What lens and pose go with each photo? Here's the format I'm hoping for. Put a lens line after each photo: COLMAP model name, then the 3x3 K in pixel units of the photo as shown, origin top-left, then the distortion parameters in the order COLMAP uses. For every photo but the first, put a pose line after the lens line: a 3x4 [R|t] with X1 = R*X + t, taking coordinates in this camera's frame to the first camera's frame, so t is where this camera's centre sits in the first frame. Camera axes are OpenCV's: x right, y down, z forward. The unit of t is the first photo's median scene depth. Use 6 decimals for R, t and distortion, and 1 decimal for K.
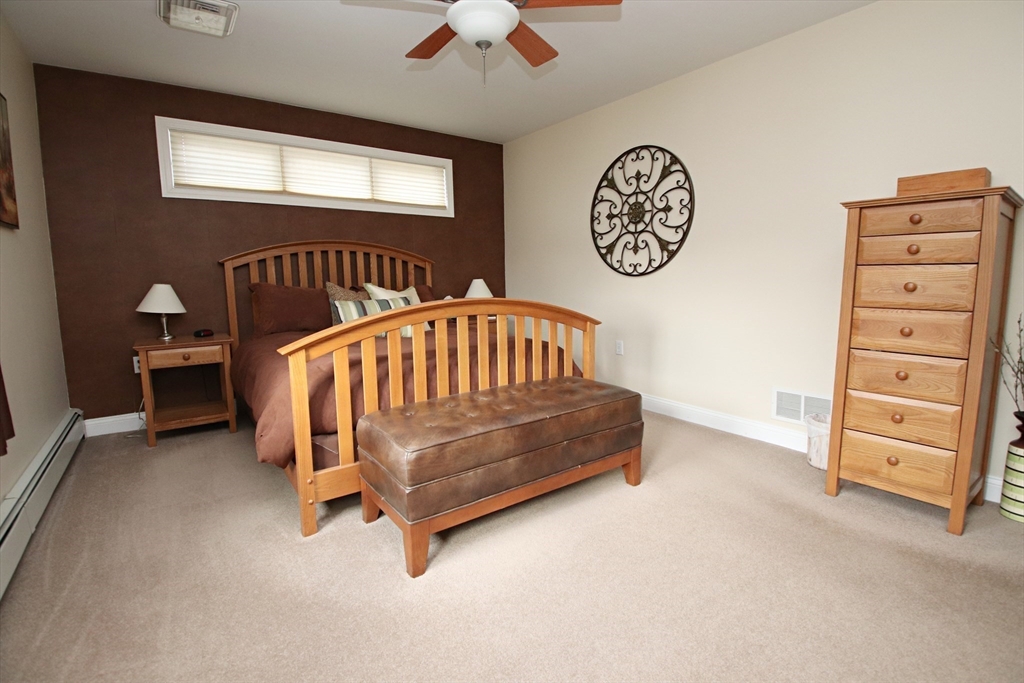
lens RADIAL K [[481.3, 0, 512.9], [0, 481.3, 340.7], [0, 0, 1]] dist [-0.009158, -0.011670]
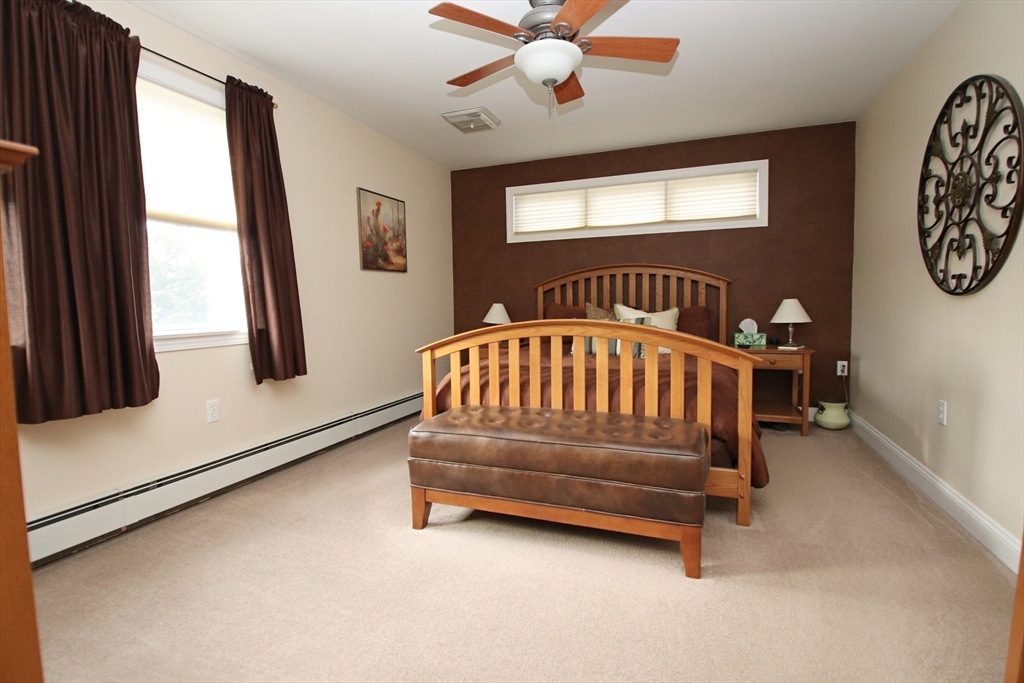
lens RADIAL K [[481.3, 0, 485.6], [0, 481.3, 336.6], [0, 0, 1]] dist [-0.009158, -0.011670]
pose [[0.517491, 0.062602, -0.853396, 0.455775], [-0.101155, 0.994803, 0.011635, -0.030153], [0.849689, 0.080304, 0.521134, 0.201068]]
